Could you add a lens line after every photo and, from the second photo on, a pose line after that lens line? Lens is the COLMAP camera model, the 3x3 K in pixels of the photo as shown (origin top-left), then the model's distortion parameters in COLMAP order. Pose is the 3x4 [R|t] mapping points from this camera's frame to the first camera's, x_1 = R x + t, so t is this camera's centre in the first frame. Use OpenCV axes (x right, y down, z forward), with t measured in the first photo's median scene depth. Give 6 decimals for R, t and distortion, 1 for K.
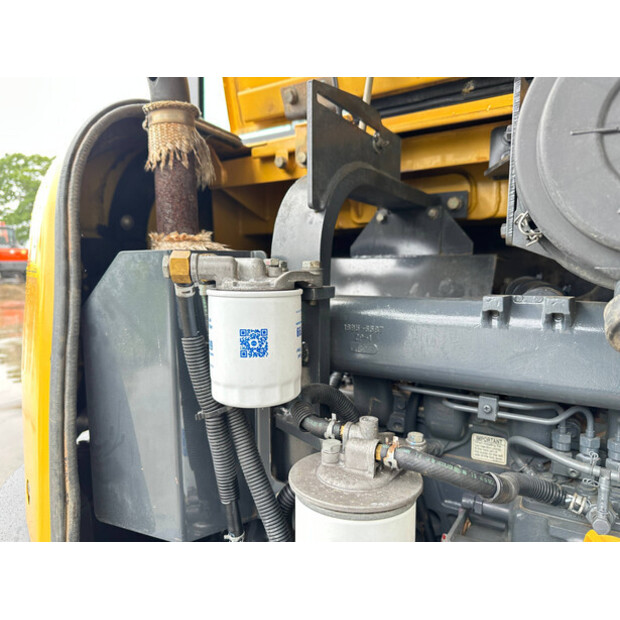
lens RADIAL K [[439.1, 0, 310.0], [0, 439.1, 310.0], [0, 0, 1]] dist [0.077052, -0.101518]
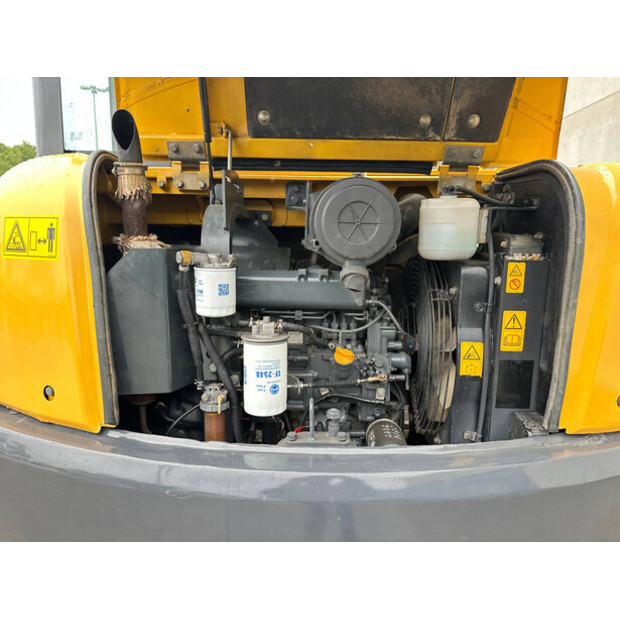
lens RADIAL K [[439.1, 0, 310.0], [0, 439.1, 310.0], [0, 0, 1]] dist [0.077052, -0.101518]
pose [[0.853873, -0.062428, 0.516724, -0.804049], [0.029546, 0.996994, 0.071628, 0.021210], [-0.519642, -0.045894, 0.853150, -1.100315]]
